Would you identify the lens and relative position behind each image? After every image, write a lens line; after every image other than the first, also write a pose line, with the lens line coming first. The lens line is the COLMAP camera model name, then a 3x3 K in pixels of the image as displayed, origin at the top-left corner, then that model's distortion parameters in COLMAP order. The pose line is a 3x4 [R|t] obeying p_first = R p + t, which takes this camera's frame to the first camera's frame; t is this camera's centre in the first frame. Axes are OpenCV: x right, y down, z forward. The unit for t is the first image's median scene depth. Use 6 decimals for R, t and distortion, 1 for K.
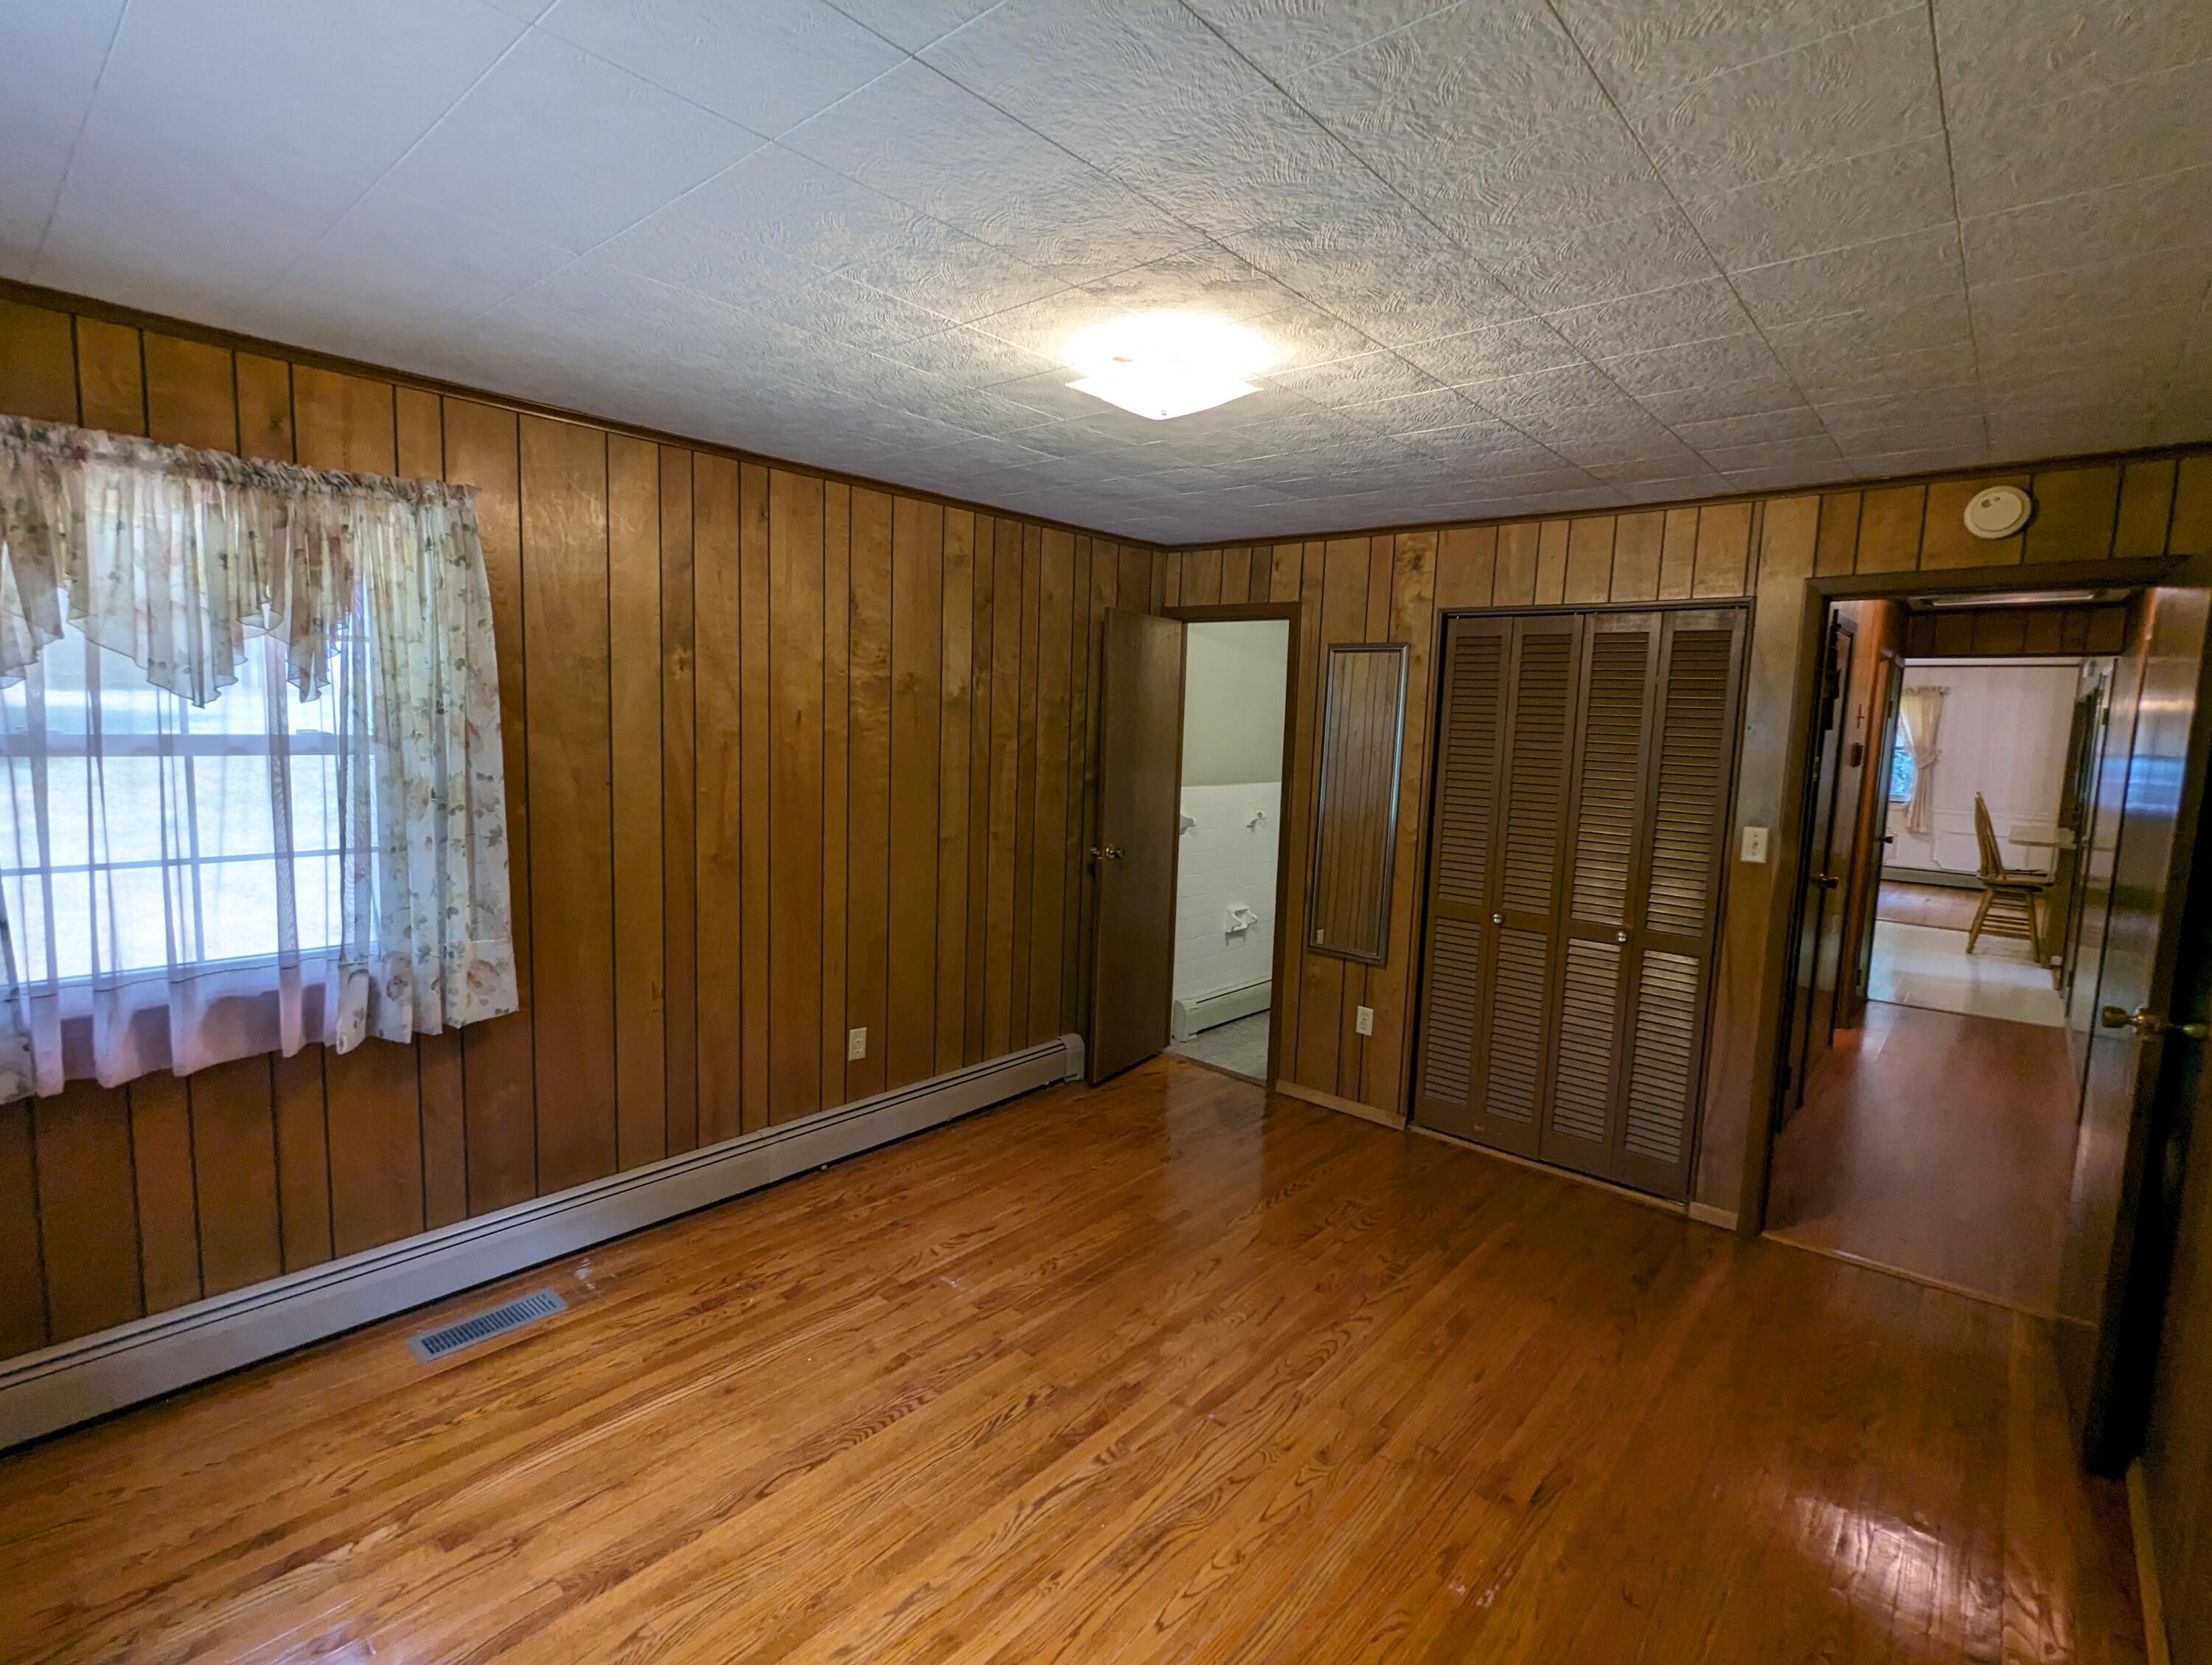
lens RADIAL K [[1052.4, 0, 1108.8], [0, 1052.4, 827.0], [0, 0, 1]] dist [0.002944, -0.002140]
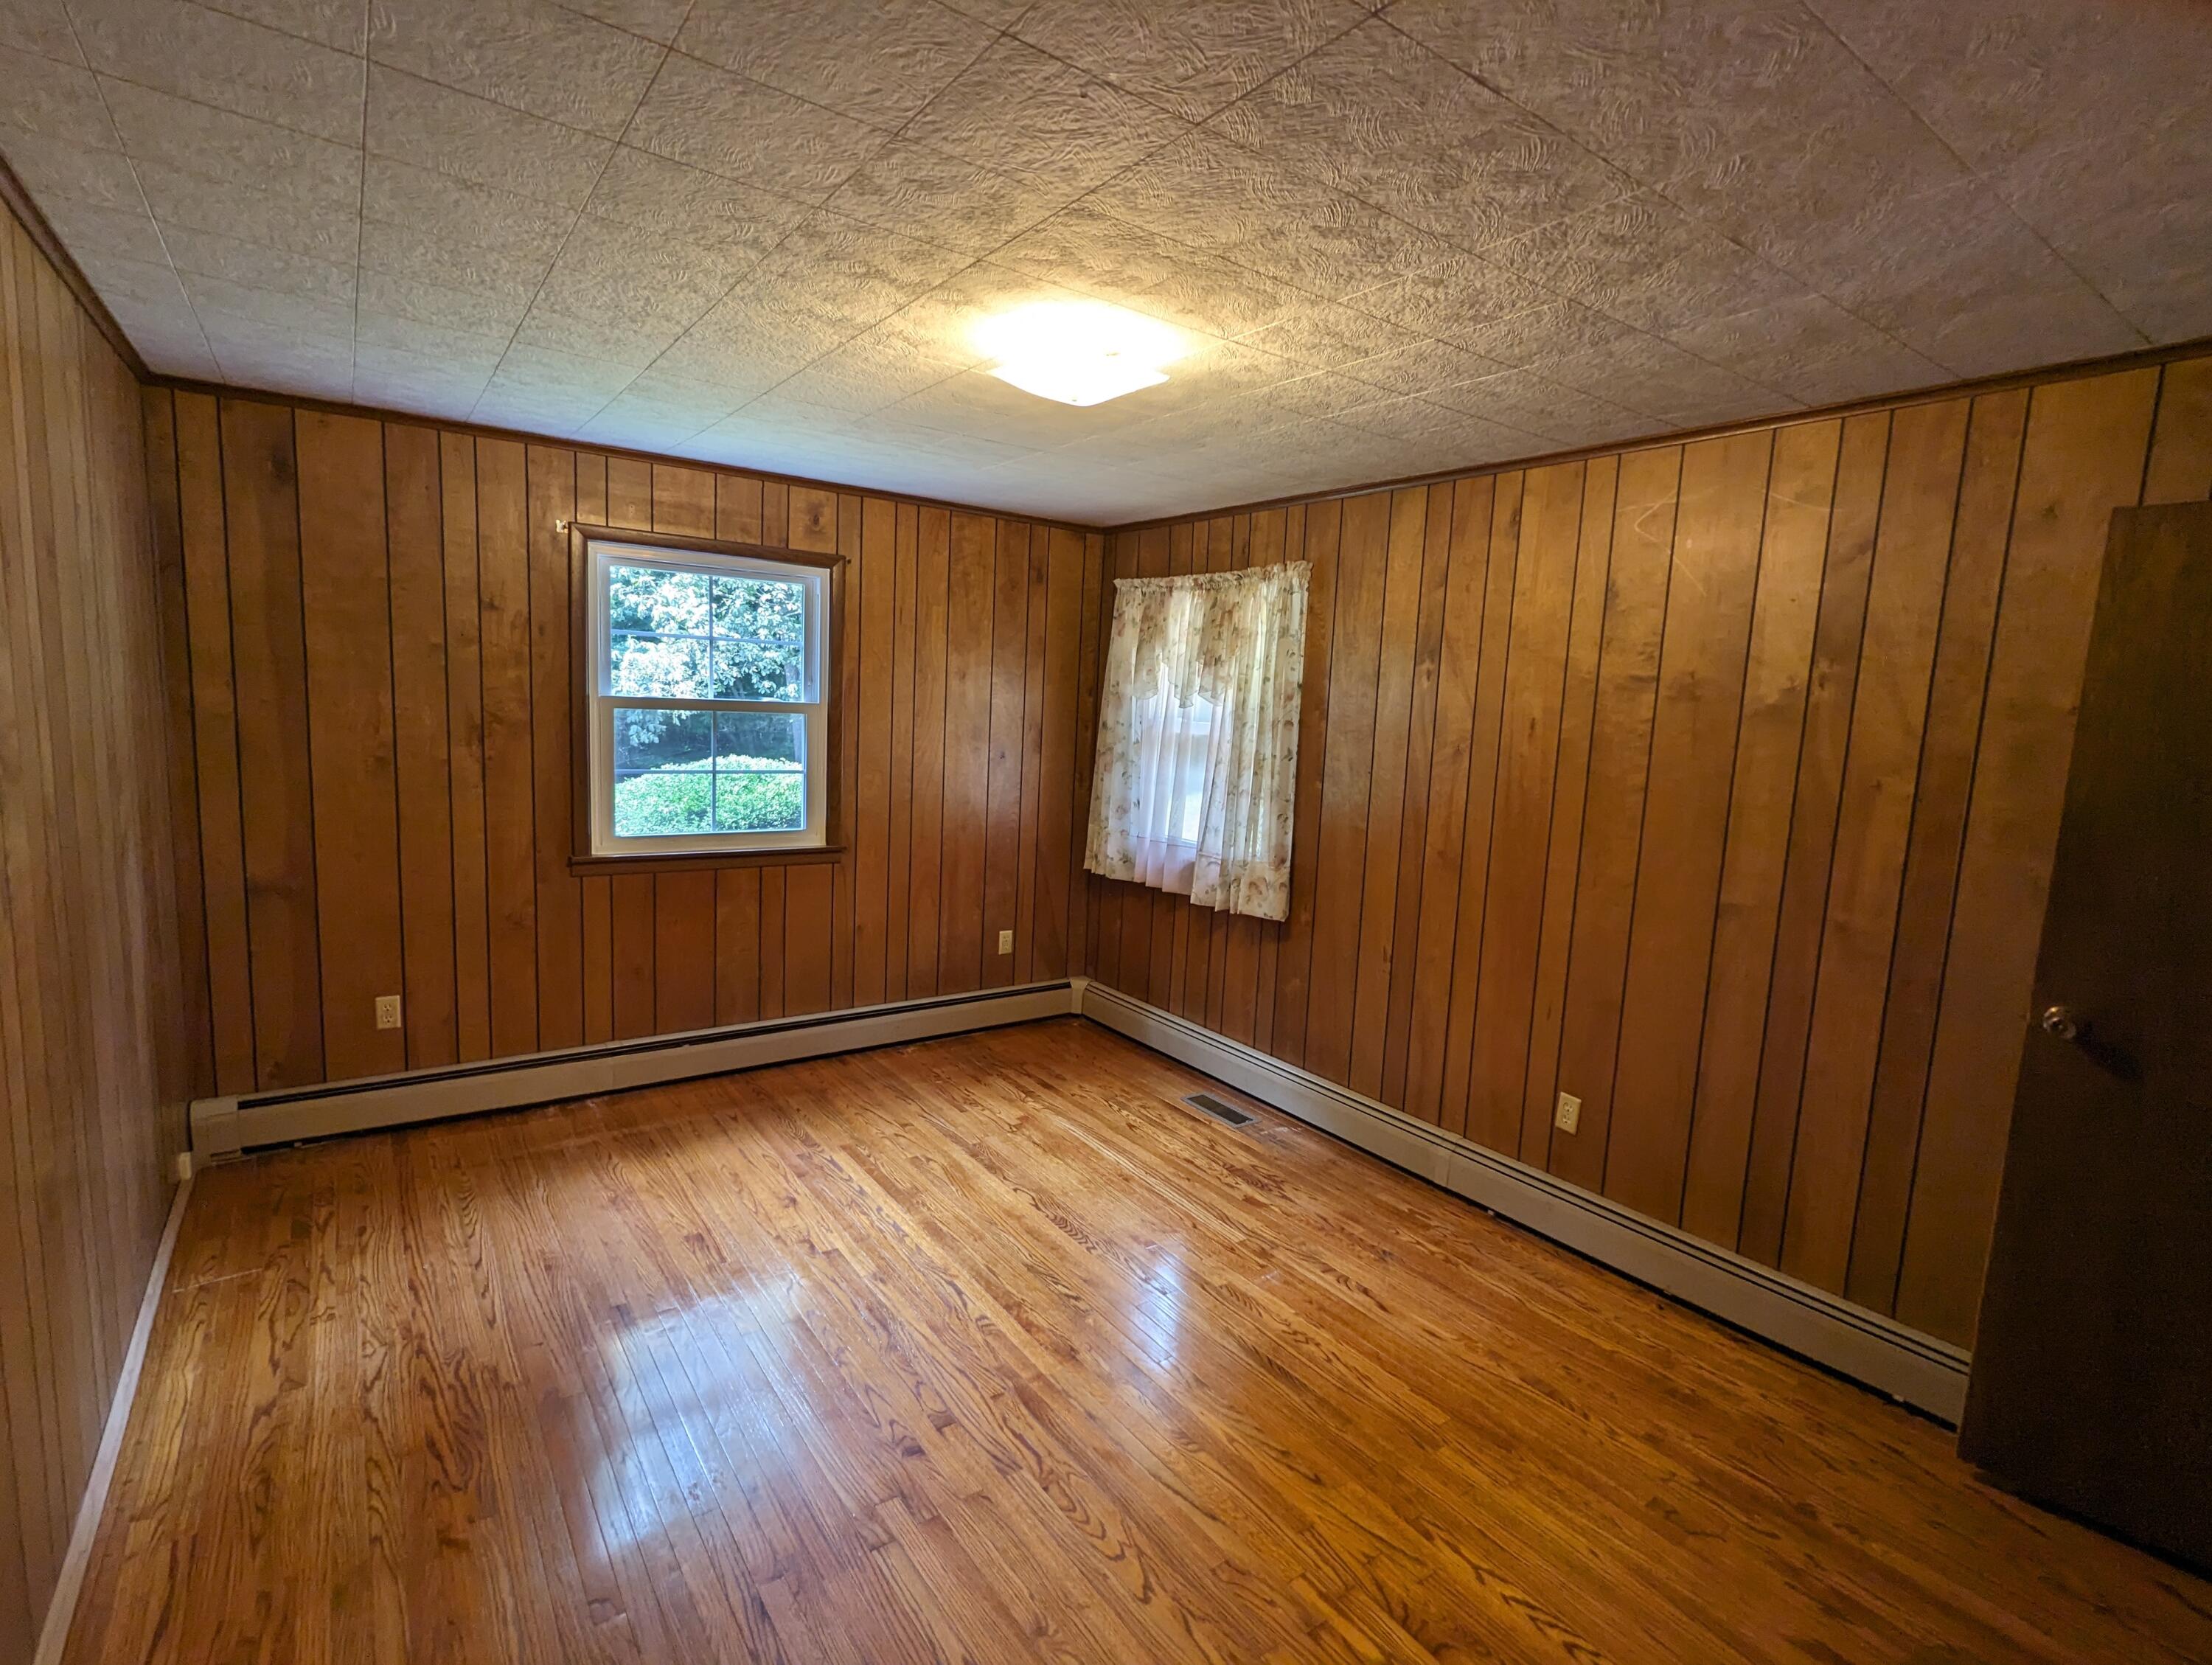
lens RADIAL K [[1052.4, 0, 1119.2], [0, 1052.4, 830.2], [0, 0, 1]] dist [0.002944, -0.002140]
pose [[-0.213891, 0.078608, -0.973690, 0.860956], [-0.160800, 0.980327, 0.114467, -0.074799], [0.963532, 0.181053, -0.197043, 1.038765]]
